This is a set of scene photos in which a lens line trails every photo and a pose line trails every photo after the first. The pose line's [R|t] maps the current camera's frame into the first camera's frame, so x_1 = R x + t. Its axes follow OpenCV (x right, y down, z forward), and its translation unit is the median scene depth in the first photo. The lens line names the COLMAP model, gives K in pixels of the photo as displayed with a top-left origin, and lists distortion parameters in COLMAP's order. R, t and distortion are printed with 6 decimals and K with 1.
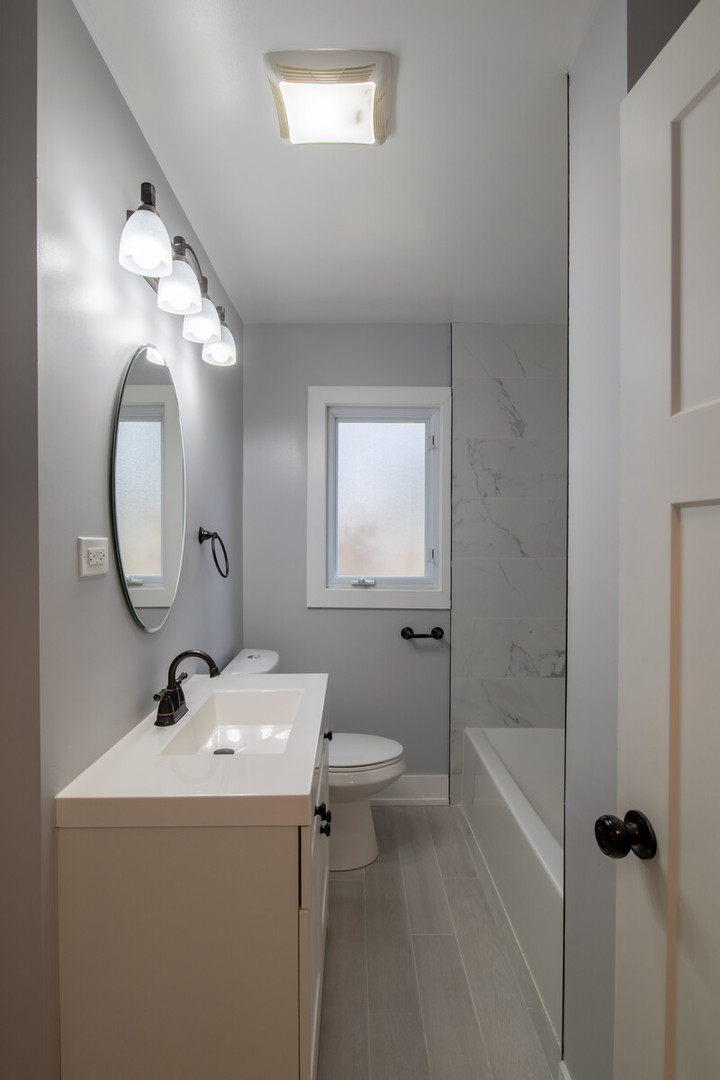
lens RADIAL K [[542.6, 0, 358.7], [0, 542.6, 539.9], [0, 0, 1]] dist [-0.008014, -0.003527]
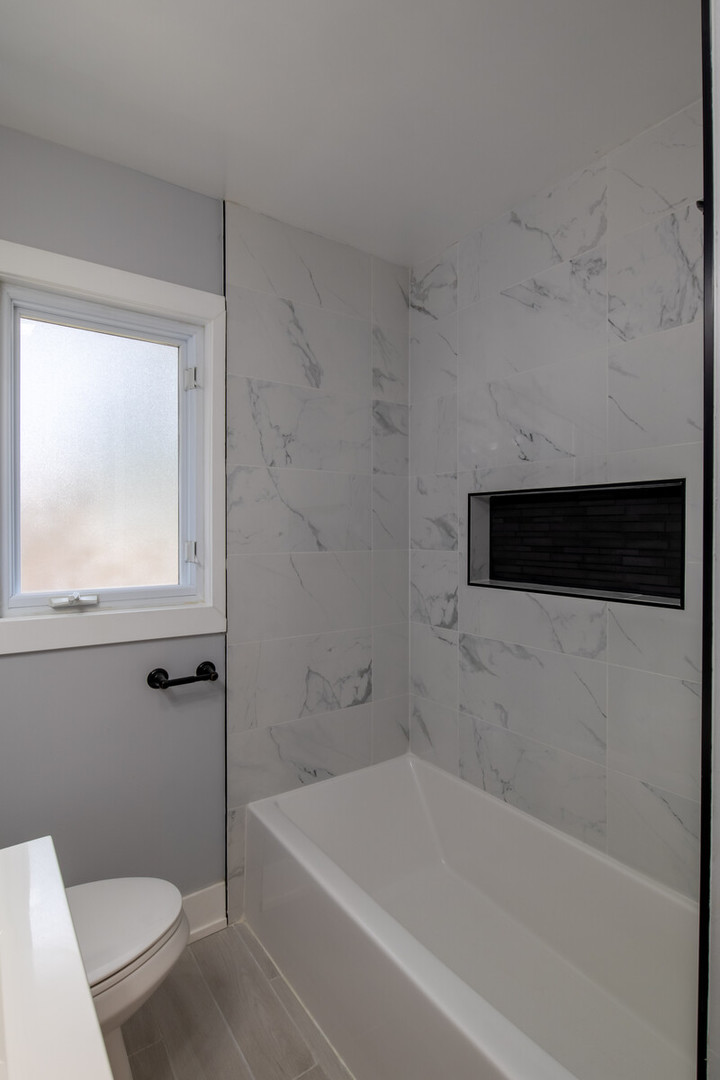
lens RADIAL K [[542.6, 0, 374.3], [0, 542.6, 533.8], [0, 0, 1]] dist [-0.008014, -0.003527]
pose [[0.822103, -0.007845, 0.569285, -0.057392], [0.007153, 0.999968, 0.003450, 0.006830], [-0.569294, 0.001236, 0.822133, 0.350535]]
